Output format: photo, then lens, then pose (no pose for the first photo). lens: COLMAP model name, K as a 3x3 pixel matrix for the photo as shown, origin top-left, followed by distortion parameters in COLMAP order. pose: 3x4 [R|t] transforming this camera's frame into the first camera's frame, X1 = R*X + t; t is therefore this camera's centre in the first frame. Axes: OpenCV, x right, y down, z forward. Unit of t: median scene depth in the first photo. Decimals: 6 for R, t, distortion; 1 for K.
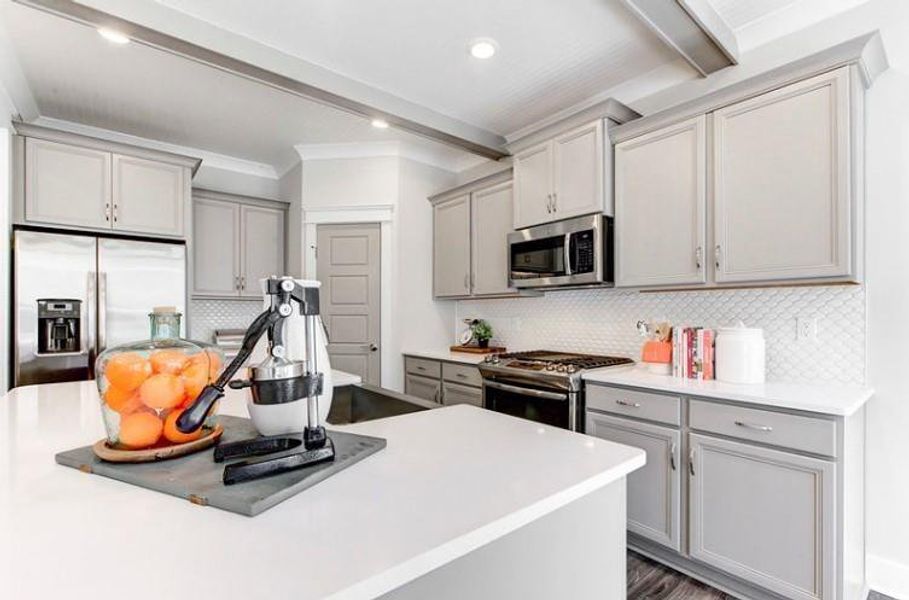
lens RADIAL K [[415.8, 0, 448.8], [0, 415.8, 311.7], [0, 0, 1]] dist [0.006197, 0.002769]
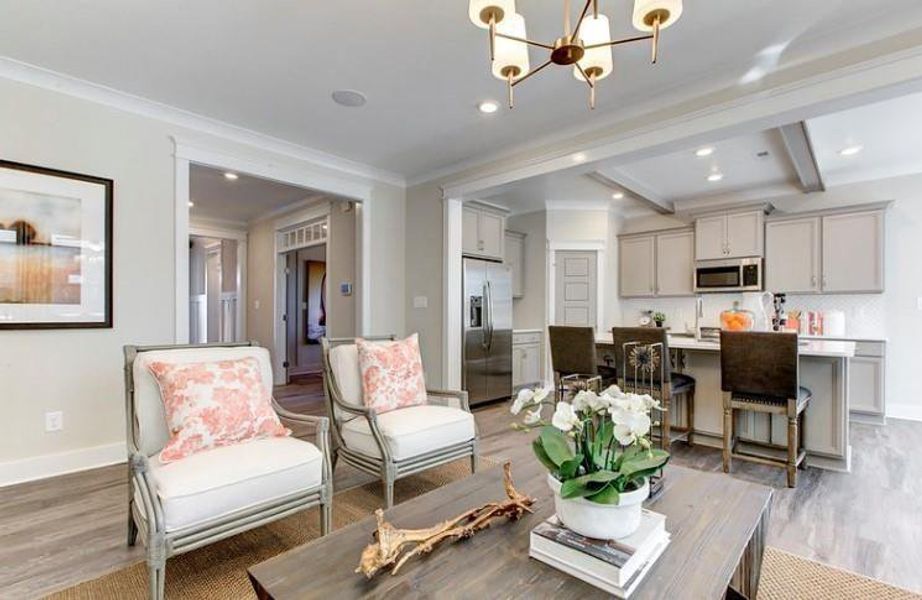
lens RADIAL K [[421.0, 0, 463.8], [0, 421.0, 311.2], [0, 0, 1]] dist [-0.003680, 0.000083]
pose [[0.990353, 0.003704, 0.138516, -1.201581], [-0.003778, 0.999993, 0.000275, 0.031624], [-0.138514, -0.000796, 0.990360, -0.742042]]
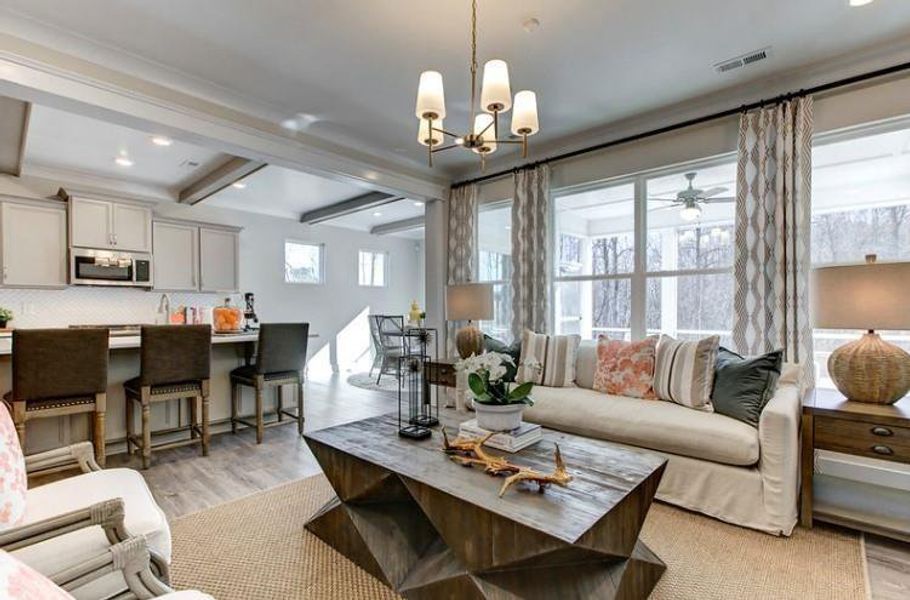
lens RADIAL K [[416.3, 0, 454.3], [0, 416.3, 312.5], [0, 0, 1]] dist [0.006197, 0.002769]
pose [[-0.143382, -0.007899, 0.989636, -1.708180], [-0.004322, 0.999964, 0.007355, 0.032581], [-0.989658, -0.003223, -0.143411, -0.185566]]
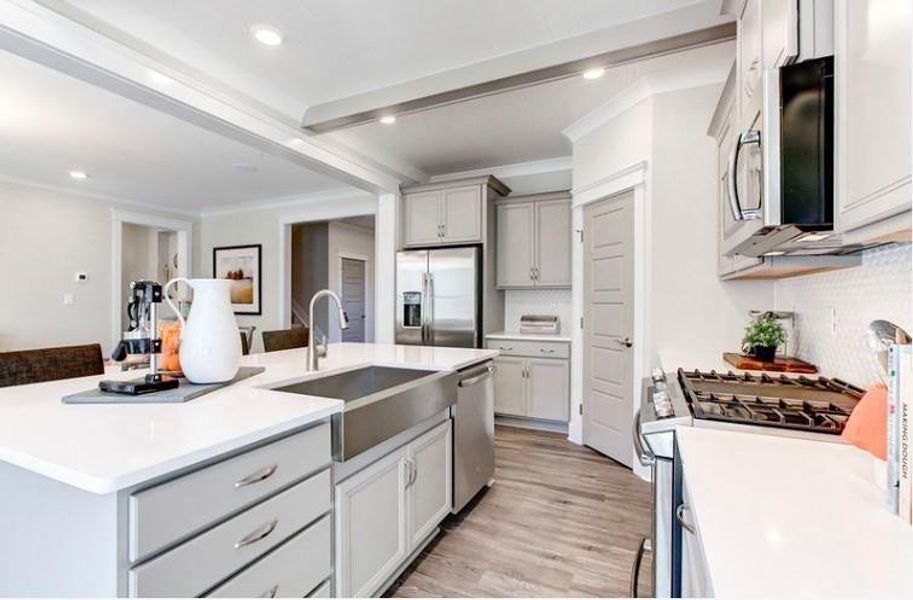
lens RADIAL K [[417.6, 0, 452.7], [0, 417.6, 301.9], [0, 0, 1]] dist [0.006197, 0.002769]
pose [[0.427255, 0.000542, -0.904131, 0.551420], [0.003271, 0.999992, 0.002145, 0.003894], [0.904125, -0.003874, 0.427250, 0.452062]]
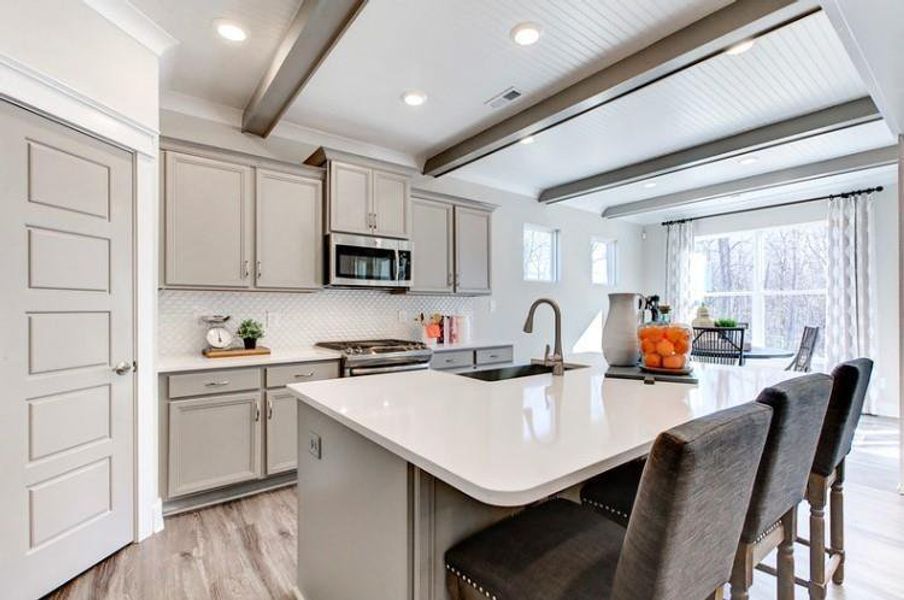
lens RADIAL K [[411.3, 0, 456.3], [0, 411.3, 307.7], [0, 0, 1]] dist [-0.003934, 0.000563]
pose [[0.015855, 0.005258, 0.999860, -0.970393], [-0.002044, 0.999984, -0.005227, 0.007111], [-0.999872, -0.001961, 0.015865, 0.716823]]
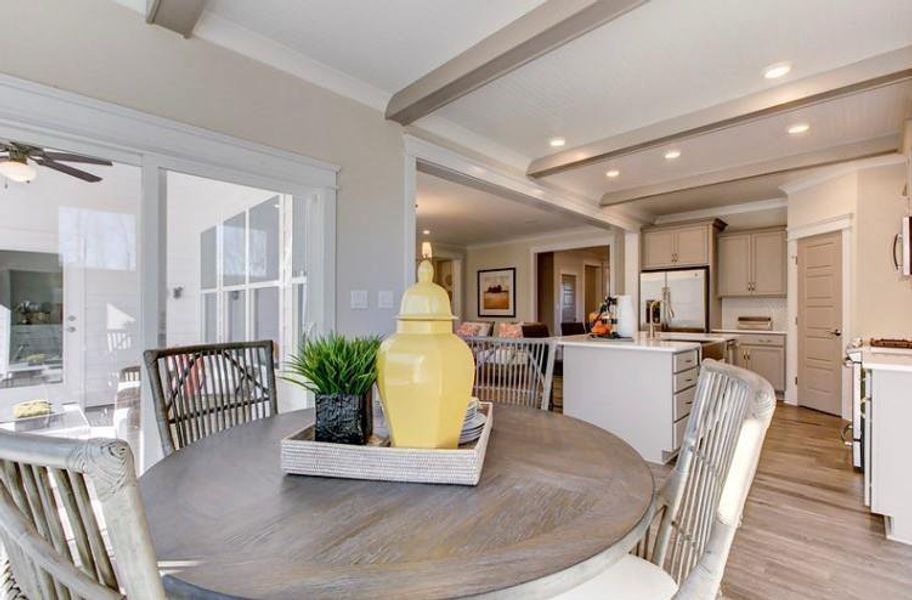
lens RADIAL K [[417.2, 0, 460.2], [0, 417.2, 309.8], [0, 0, 1]] dist [0.006197, 0.002769]
pose [[0.114791, -0.000009, -0.993390, 1.222182], [0.004879, 0.999988, 0.000554, 0.015483], [0.993378, -0.004911, 0.114790, -0.319427]]
